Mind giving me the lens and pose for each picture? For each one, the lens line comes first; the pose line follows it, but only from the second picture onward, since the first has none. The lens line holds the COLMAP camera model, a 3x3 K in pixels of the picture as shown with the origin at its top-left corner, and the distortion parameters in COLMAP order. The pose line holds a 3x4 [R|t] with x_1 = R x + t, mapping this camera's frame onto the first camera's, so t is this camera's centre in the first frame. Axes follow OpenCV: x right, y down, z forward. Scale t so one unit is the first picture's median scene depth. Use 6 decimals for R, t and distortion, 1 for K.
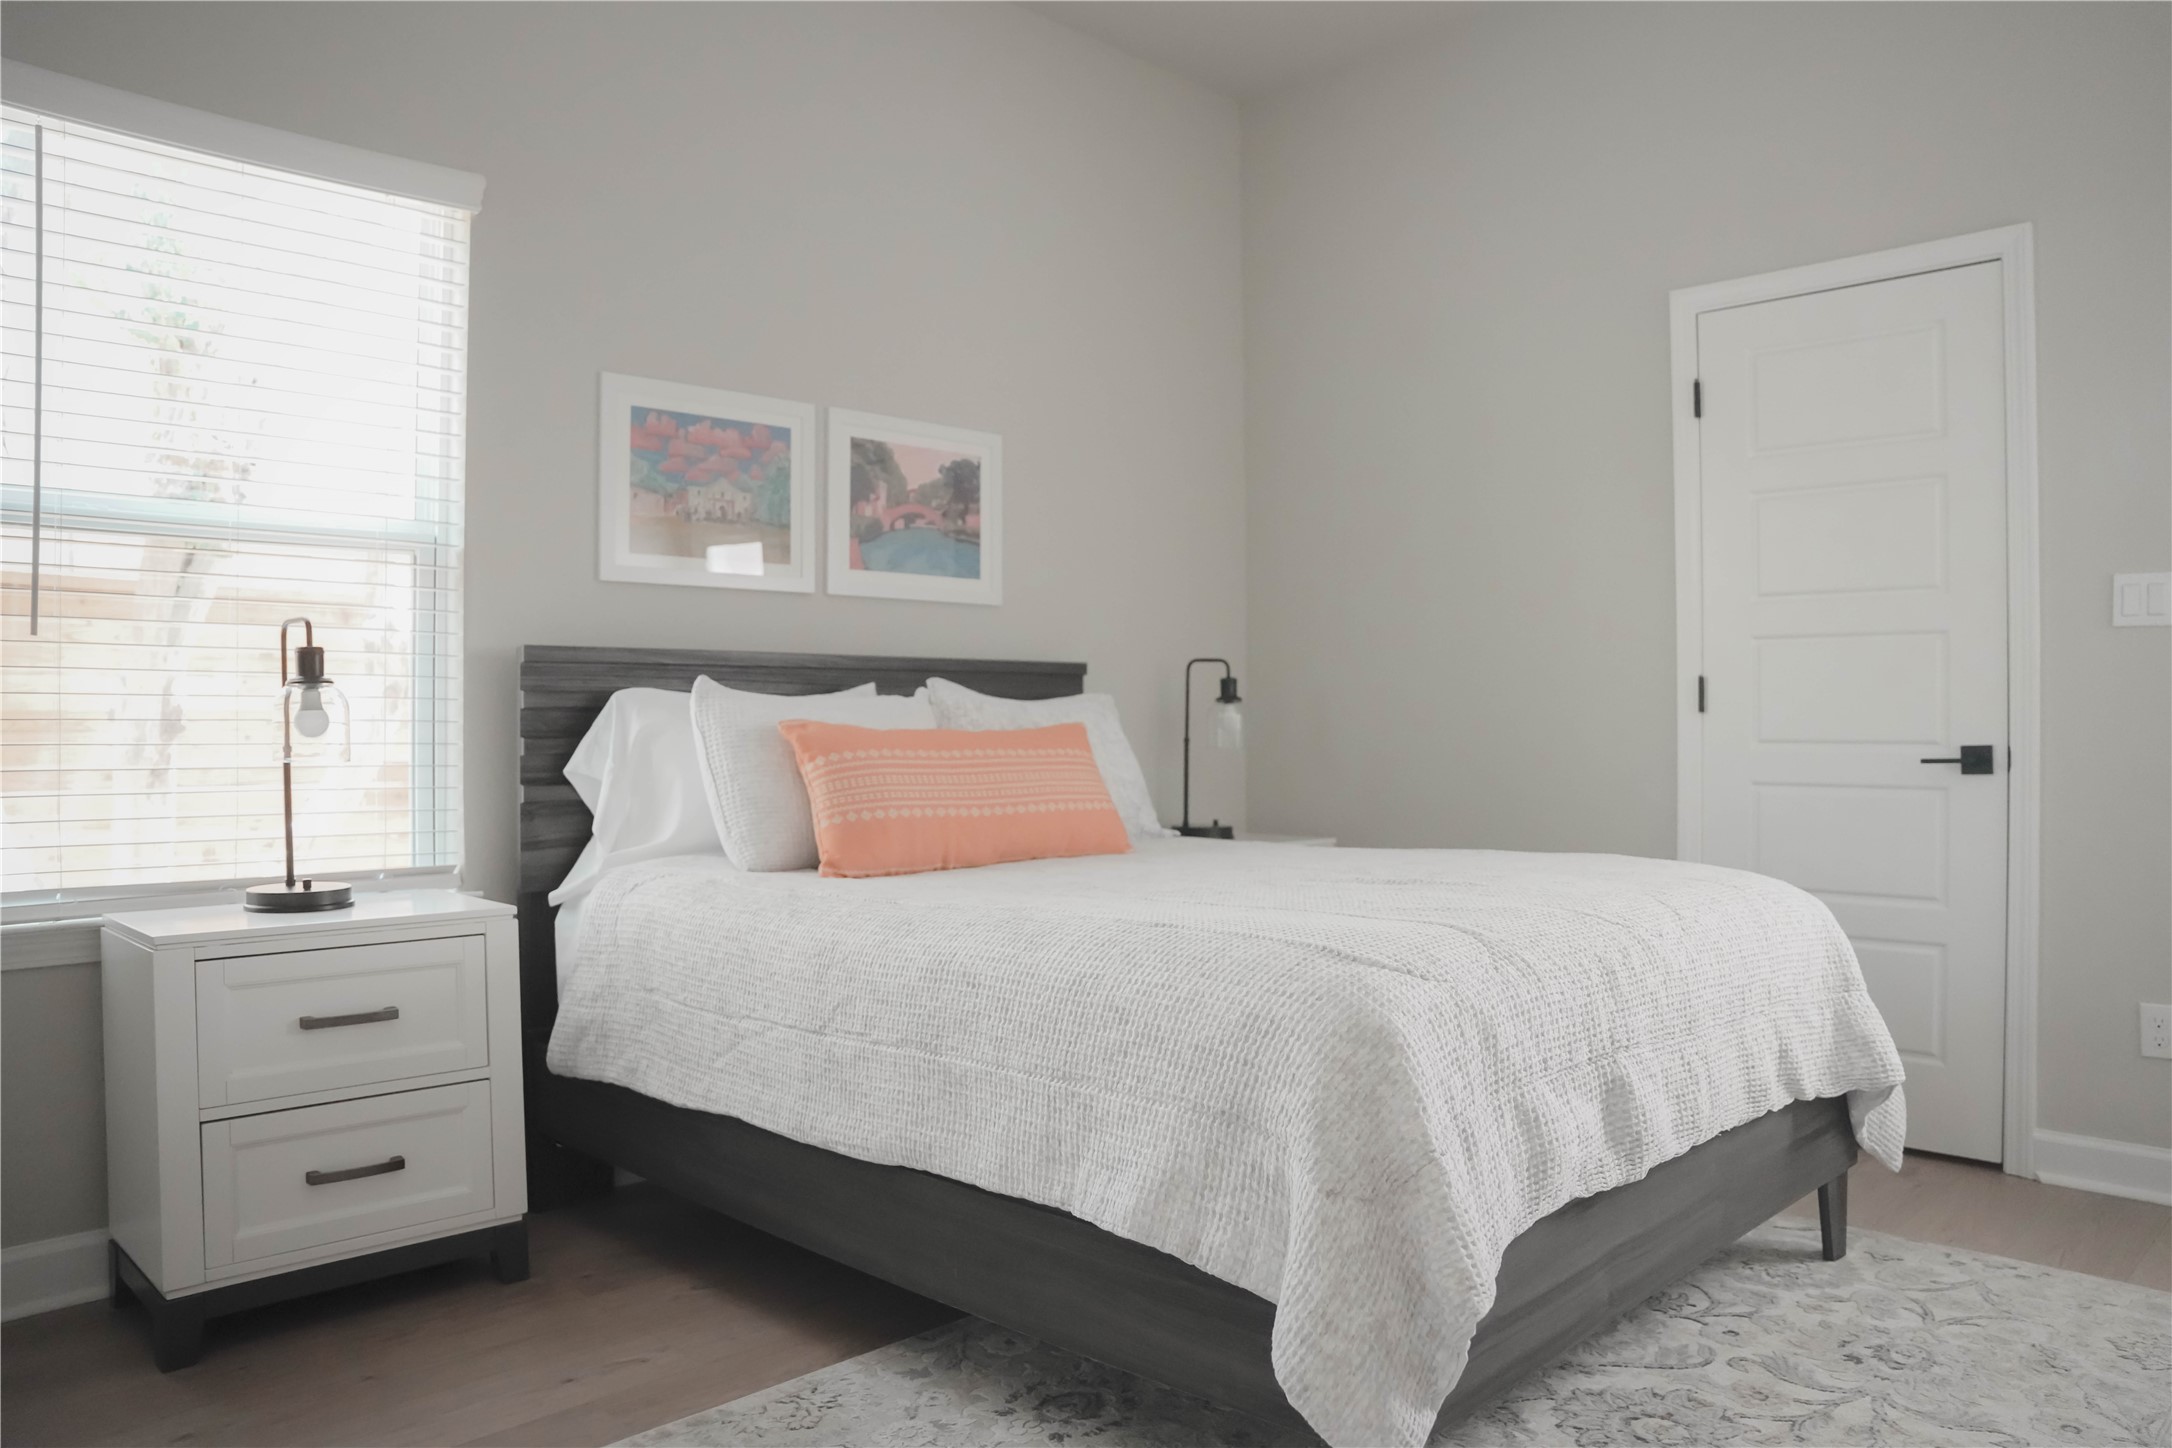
lens RADIAL K [[1532.6, 0, 1037.7], [0, 1532.6, 723.0], [0, 0, 1]] dist [-0.155104, 0.093302]
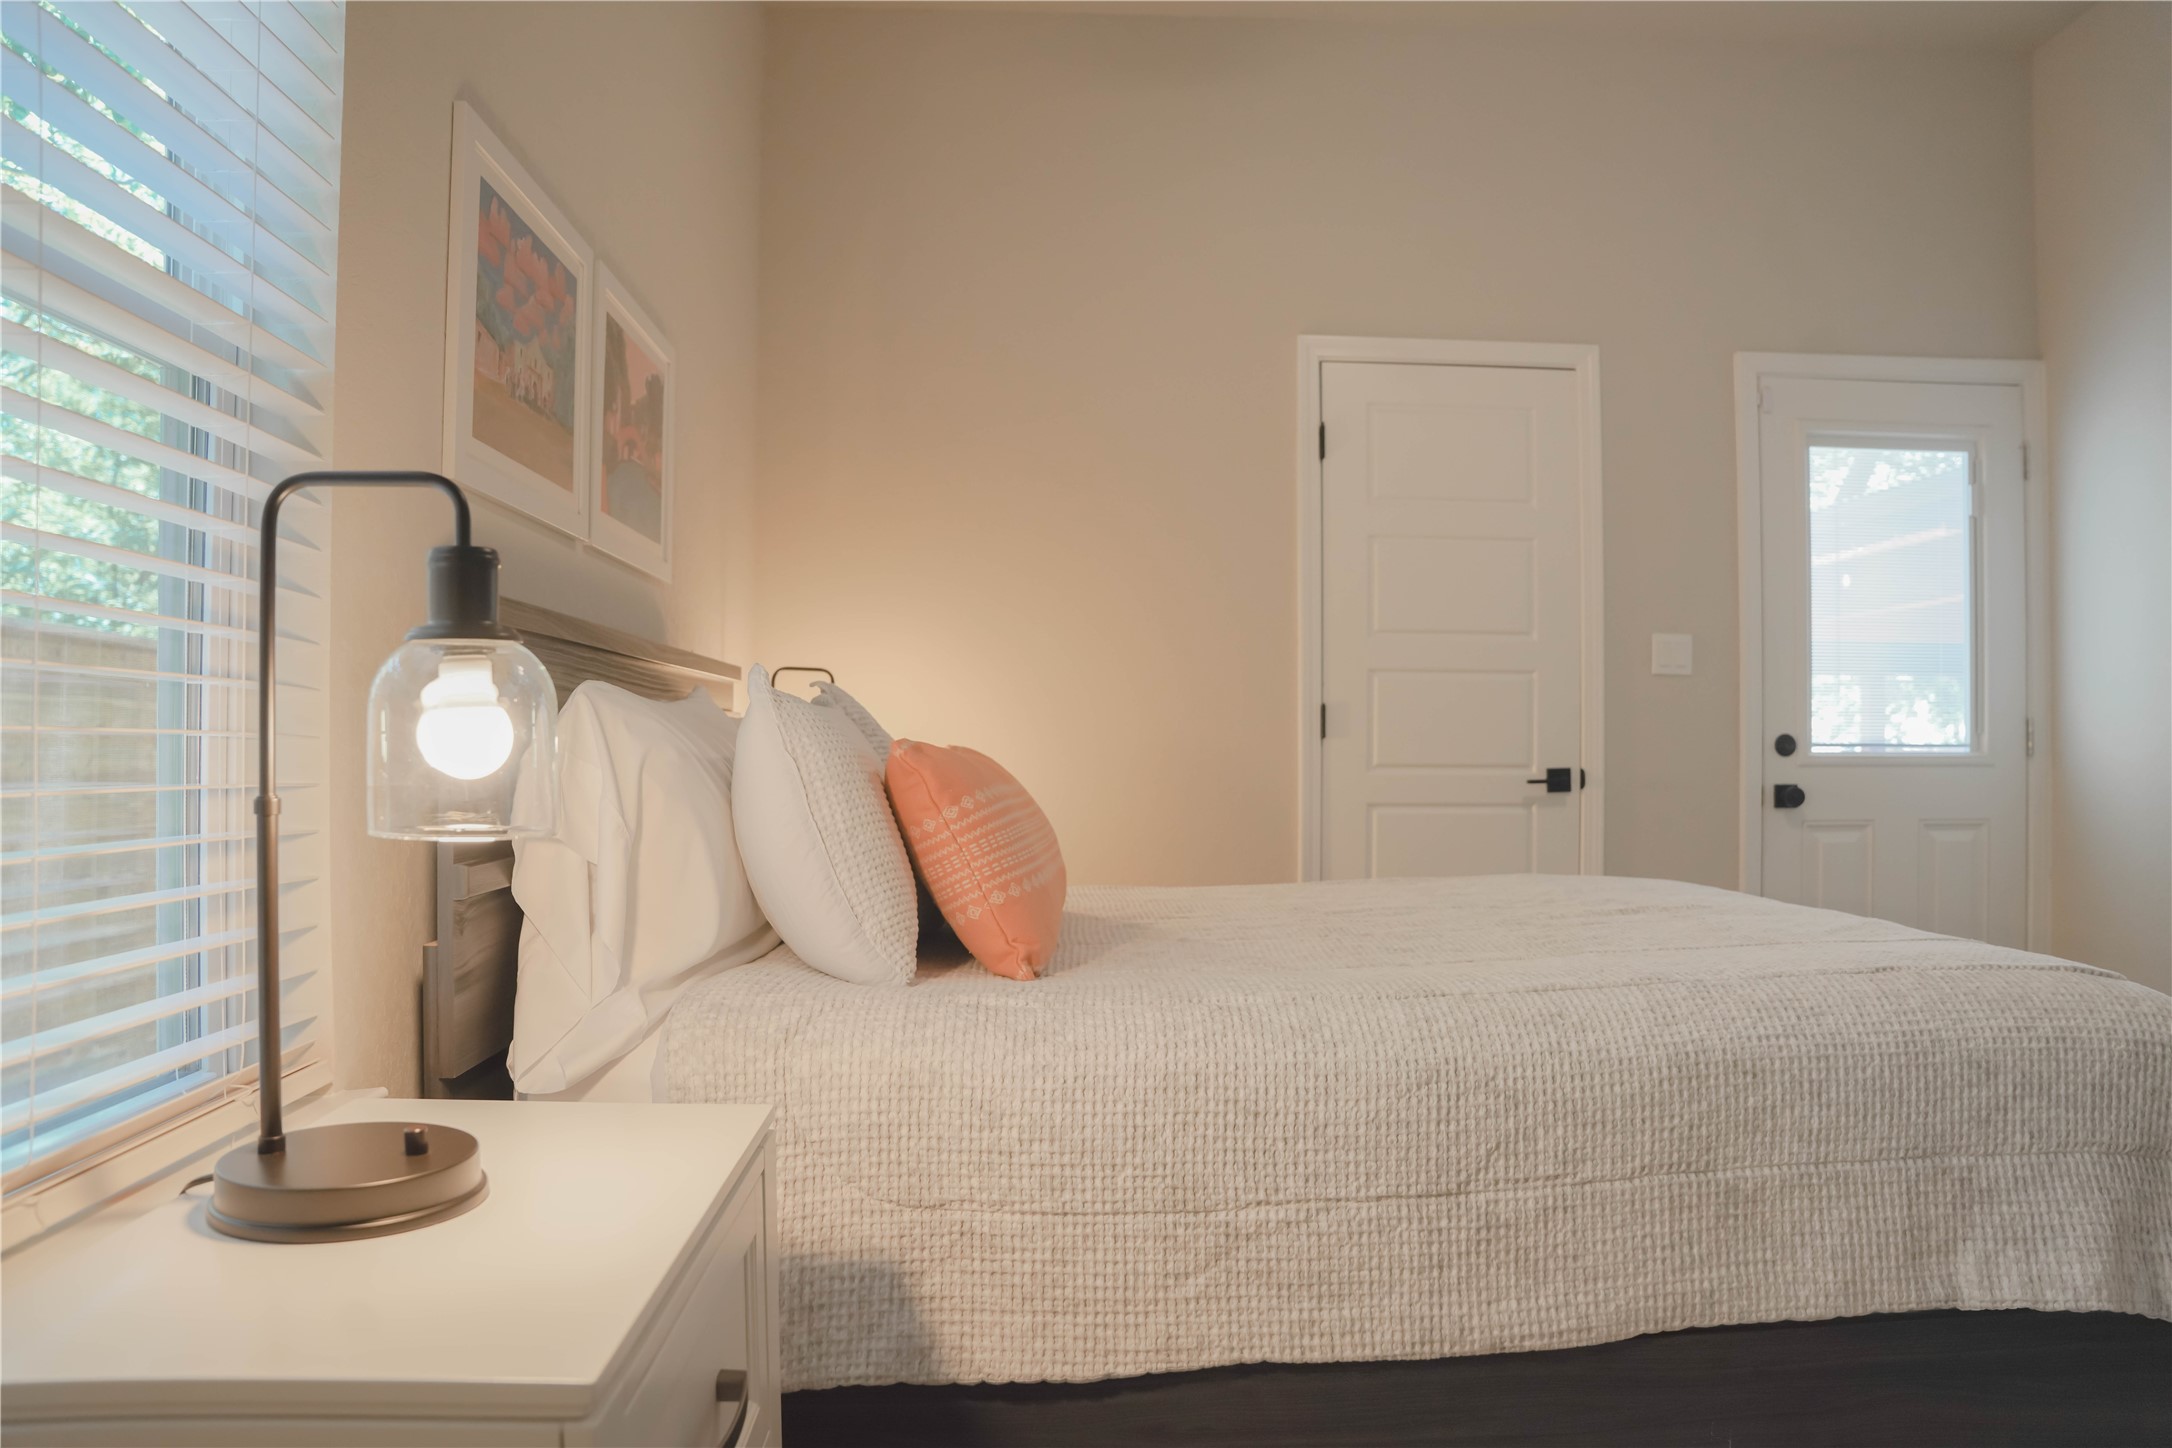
lens RADIAL K [[1532.6, 0, 1044.2], [0, 1532.6, 719.9], [0, 0, 1]] dist [-0.155104, 0.093302]
pose [[0.652669, 0.018371, 0.757420, -0.731985], [-0.006534, 0.999805, -0.018620, 0.001752], [-0.757615, 0.007204, 0.652662, 0.646415]]
